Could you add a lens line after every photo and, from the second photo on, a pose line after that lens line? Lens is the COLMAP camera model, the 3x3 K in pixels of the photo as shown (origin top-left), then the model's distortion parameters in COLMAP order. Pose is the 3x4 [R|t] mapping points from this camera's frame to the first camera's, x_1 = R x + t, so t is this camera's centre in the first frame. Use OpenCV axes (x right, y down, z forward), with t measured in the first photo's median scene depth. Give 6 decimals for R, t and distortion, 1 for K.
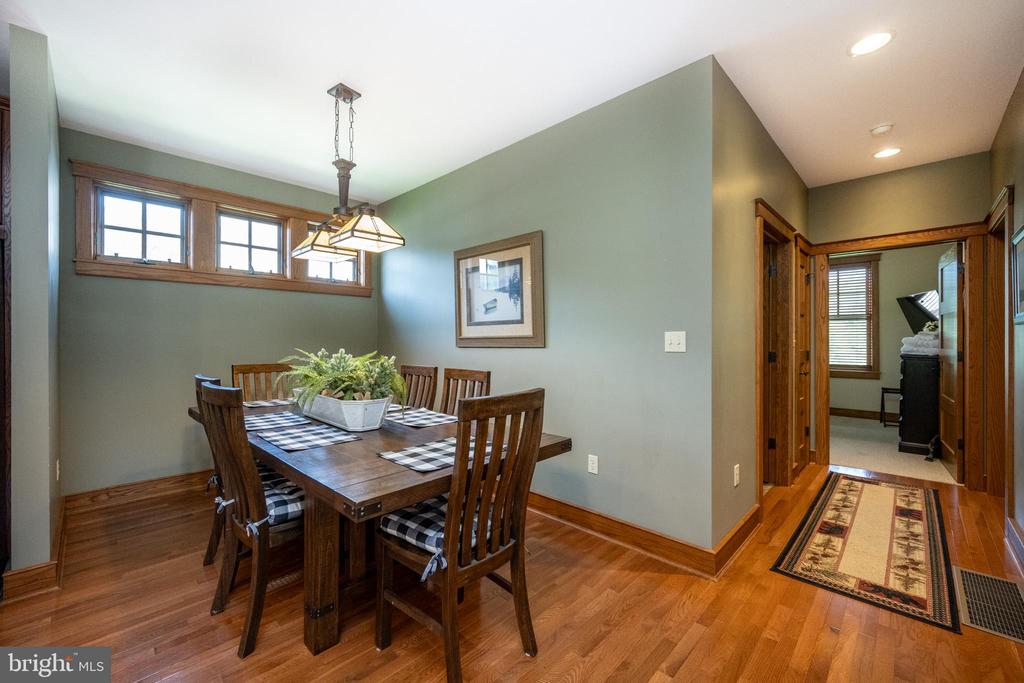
lens RADIAL K [[408.6, 0, 513.6], [0, 408.6, 341.4], [0, 0, 1]] dist [-0.002010, 0.000092]
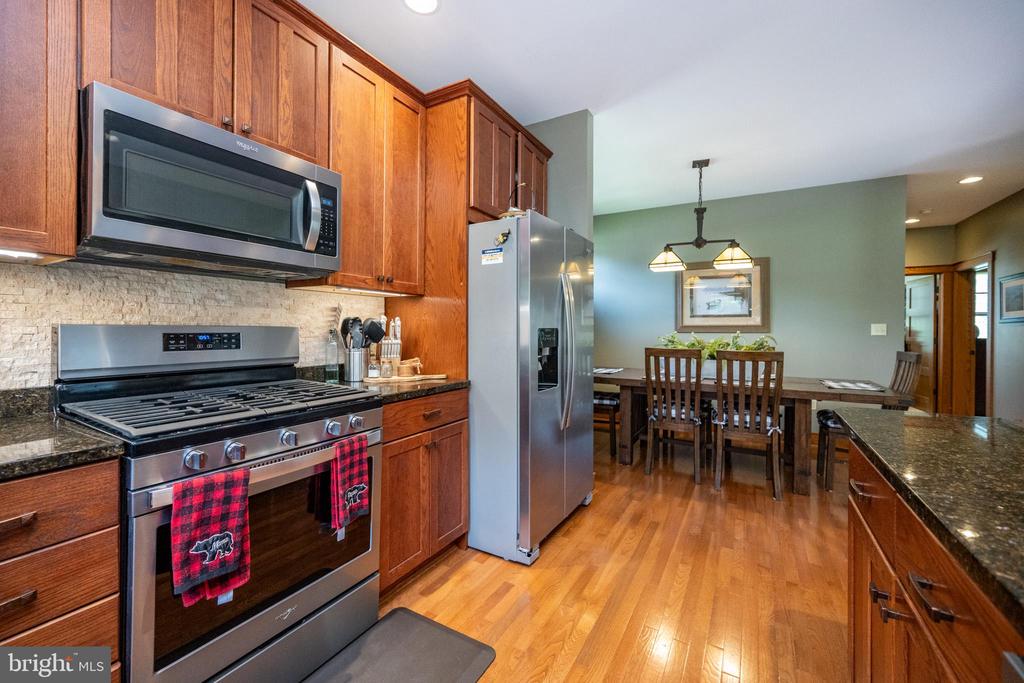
lens RADIAL K [[408.6, 0, 516.7], [0, 408.6, 328.3], [0, 0, 1]] dist [-0.002010, 0.000092]
pose [[0.969461, 0.010116, 0.245039, -1.109997], [-0.009415, 0.999948, -0.004030, 0.012065], [-0.245067, 0.001600, 0.969505, -0.242189]]
